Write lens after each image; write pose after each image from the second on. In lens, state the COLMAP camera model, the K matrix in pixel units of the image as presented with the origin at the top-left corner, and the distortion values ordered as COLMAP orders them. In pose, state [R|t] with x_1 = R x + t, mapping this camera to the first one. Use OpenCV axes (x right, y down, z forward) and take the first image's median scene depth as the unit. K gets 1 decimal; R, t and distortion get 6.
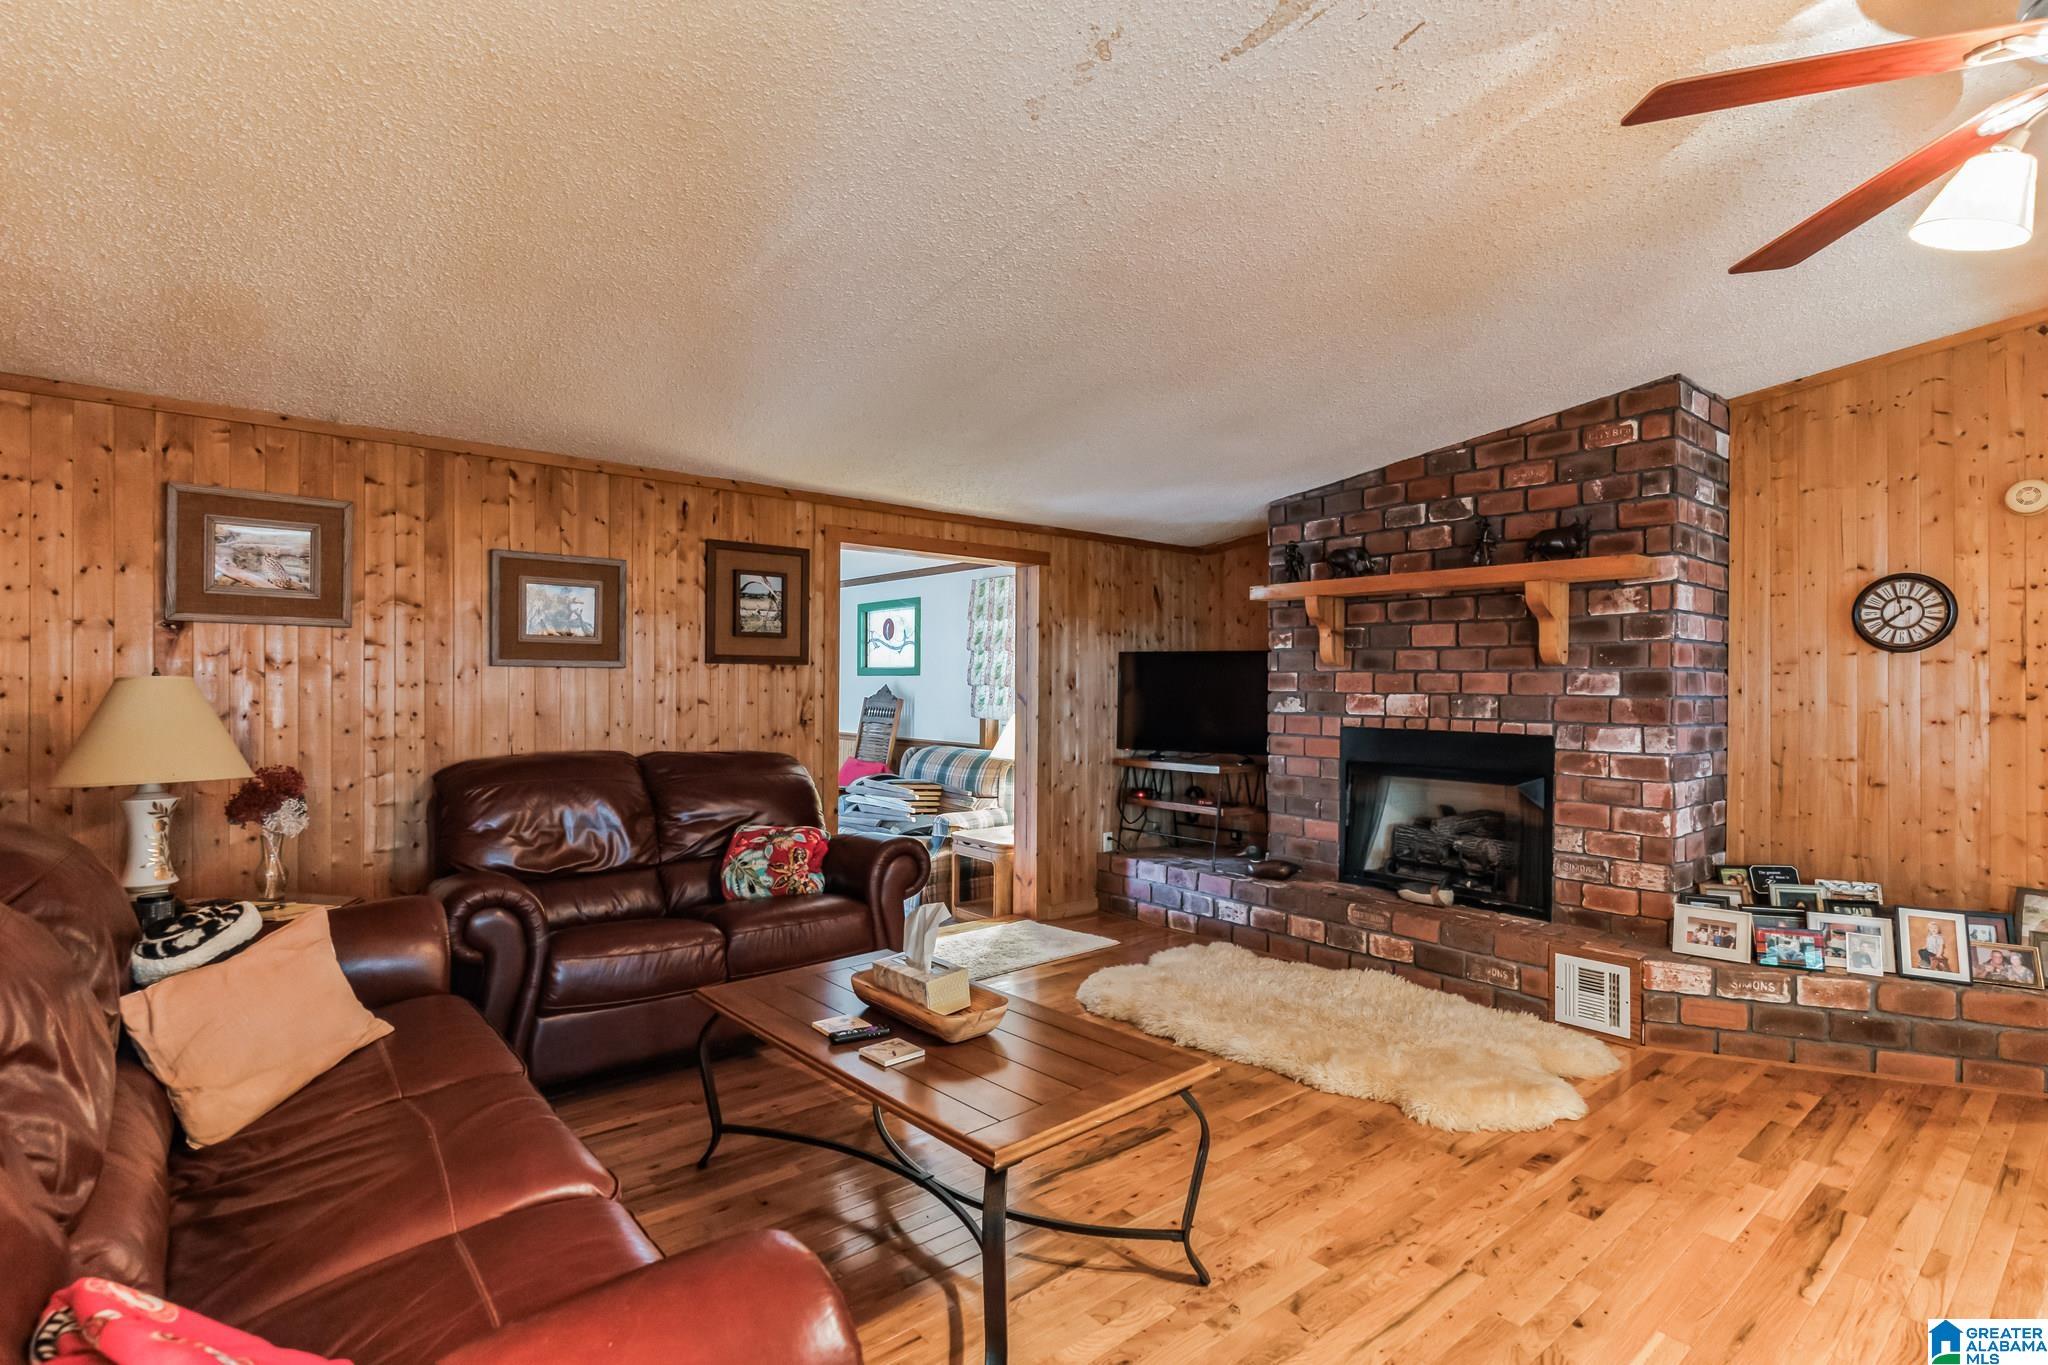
lens RADIAL K [[969.5, 0, 1034.4], [0, 969.5, 682.7], [0, 0, 1]] dist [-0.013605, 0.005613]
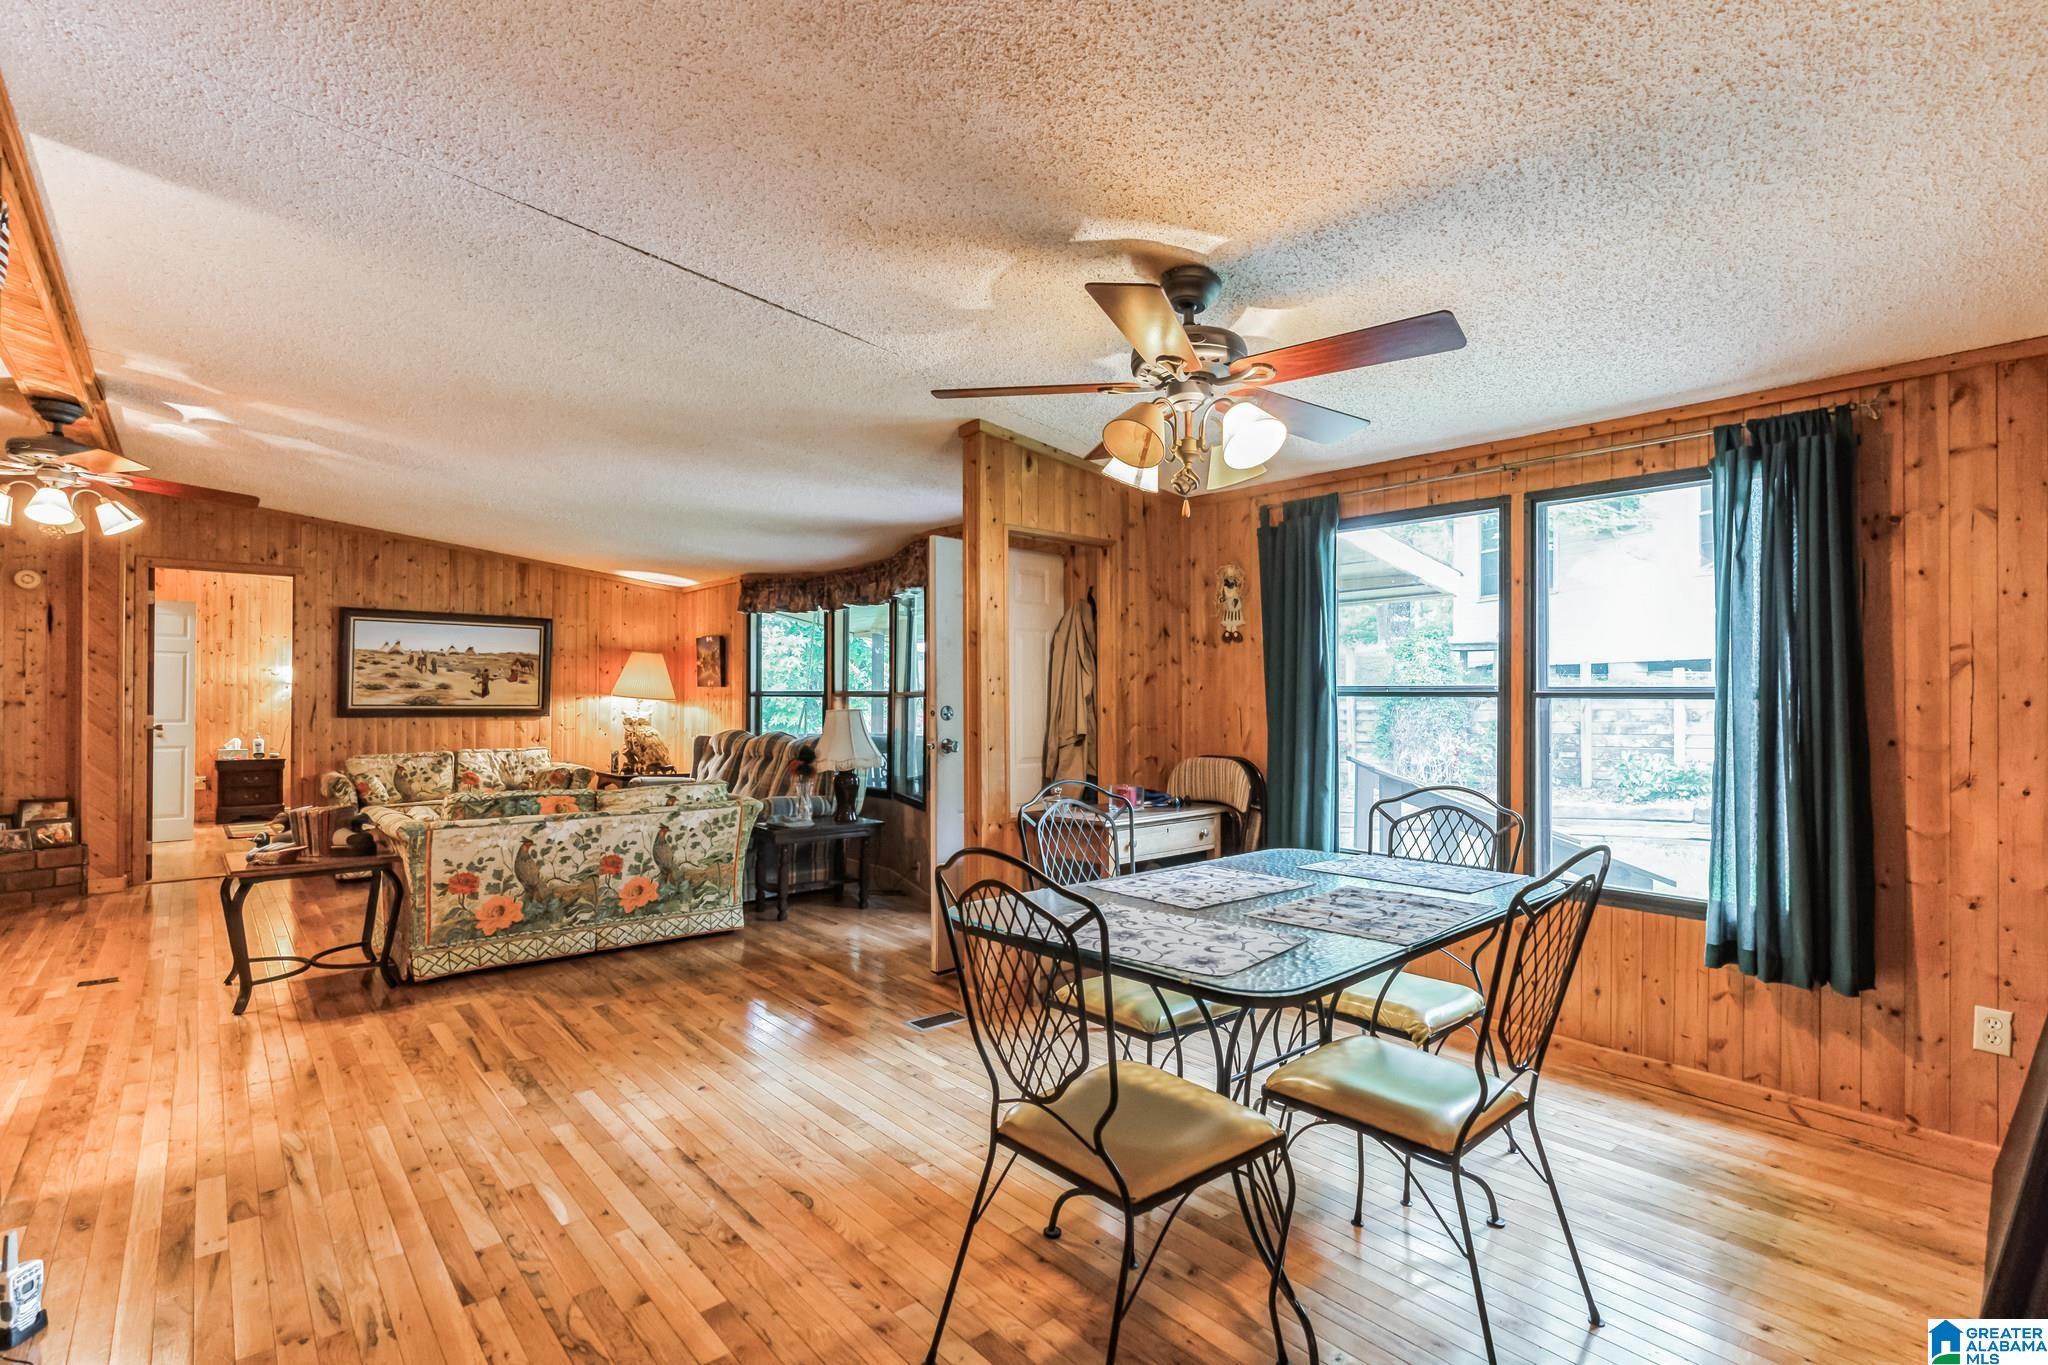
lens RADIAL K [[969.5, 0, 1036.5], [0, 969.5, 696.6], [0, 0, 1]] dist [-0.013605, 0.005613]
pose [[-0.029281, -0.006423, 0.999551, -0.677940], [-0.015226, 0.999866, 0.005979, -0.013718], [-0.999455, -0.015044, -0.029375, -0.692077]]
